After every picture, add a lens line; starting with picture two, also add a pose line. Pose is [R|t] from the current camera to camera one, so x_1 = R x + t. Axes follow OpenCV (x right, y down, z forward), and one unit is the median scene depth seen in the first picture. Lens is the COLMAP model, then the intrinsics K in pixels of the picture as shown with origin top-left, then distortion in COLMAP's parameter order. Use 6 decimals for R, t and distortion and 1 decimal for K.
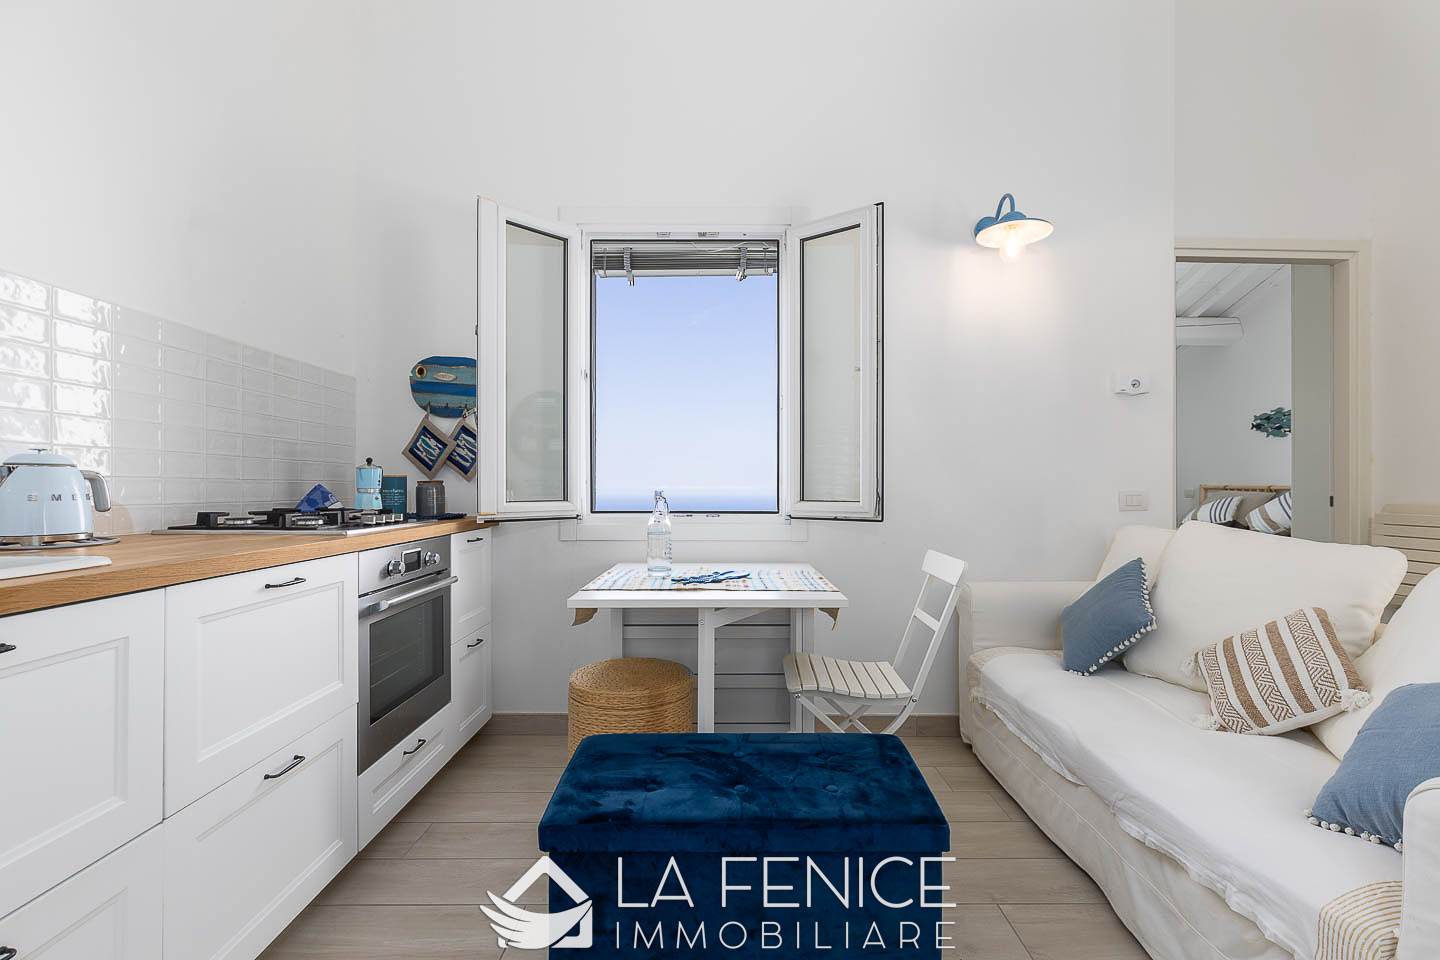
lens RADIAL K [[647.2, 0, 720.0], [0, 647.2, 480.0], [0, 0, 1]] dist [0.000321, -0.001559]
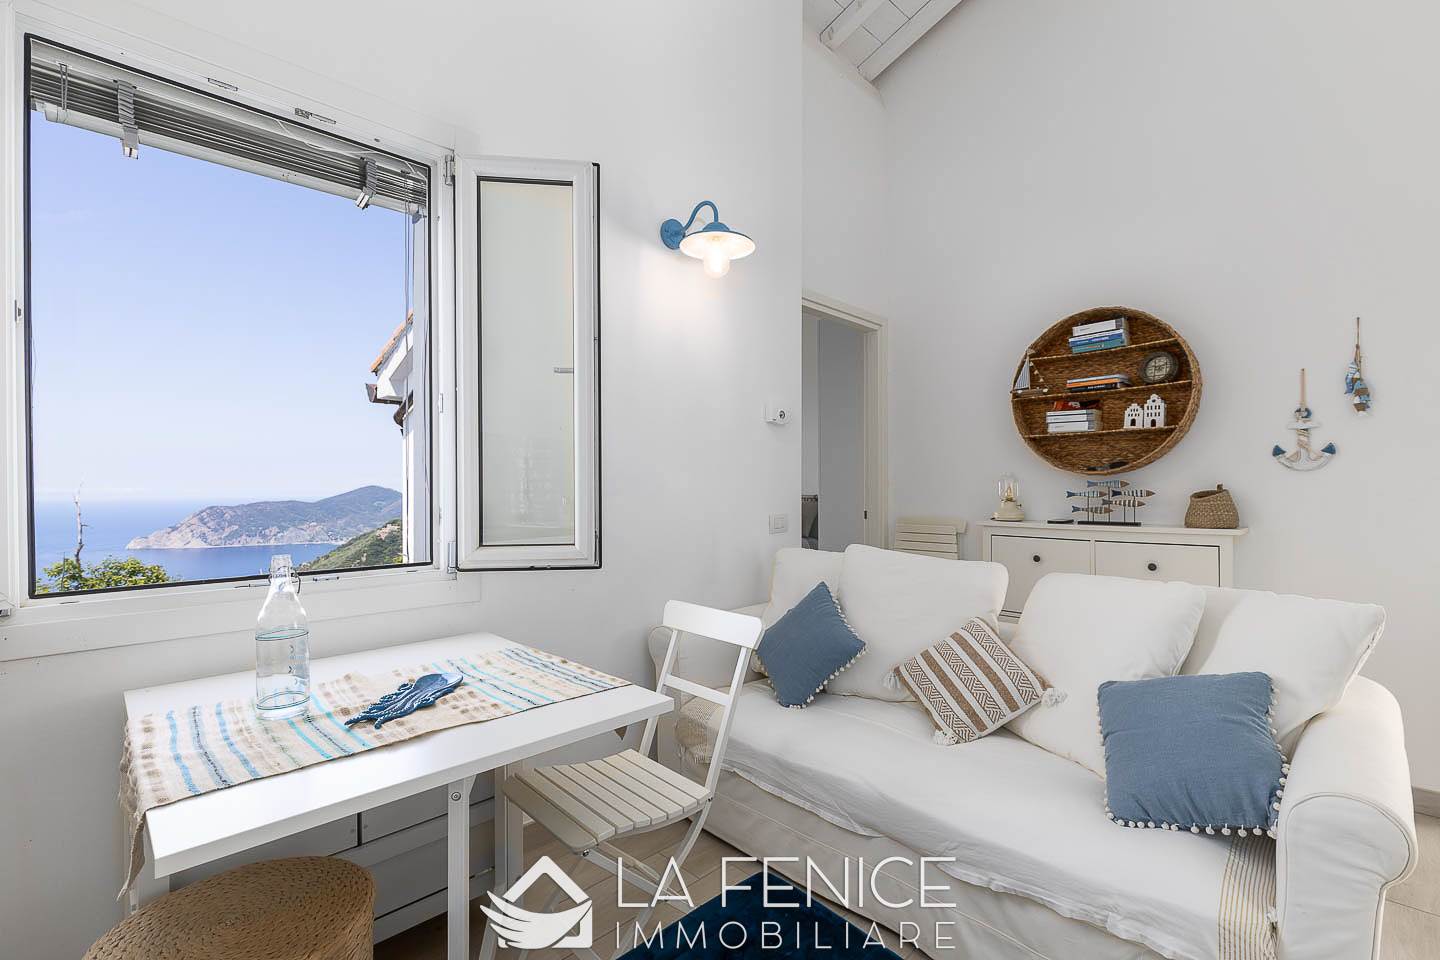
lens RADIAL K [[647.2, 0, 720.0], [0, 647.2, 480.0], [0, 0, 1]] dist [0.000321, -0.001559]
pose [[0.704101, -0.000563, 0.710099, -0.244908], [-0.002582, 0.999991, 0.003354, -0.054958], [-0.710095, -0.004195, 0.704094, 0.399887]]
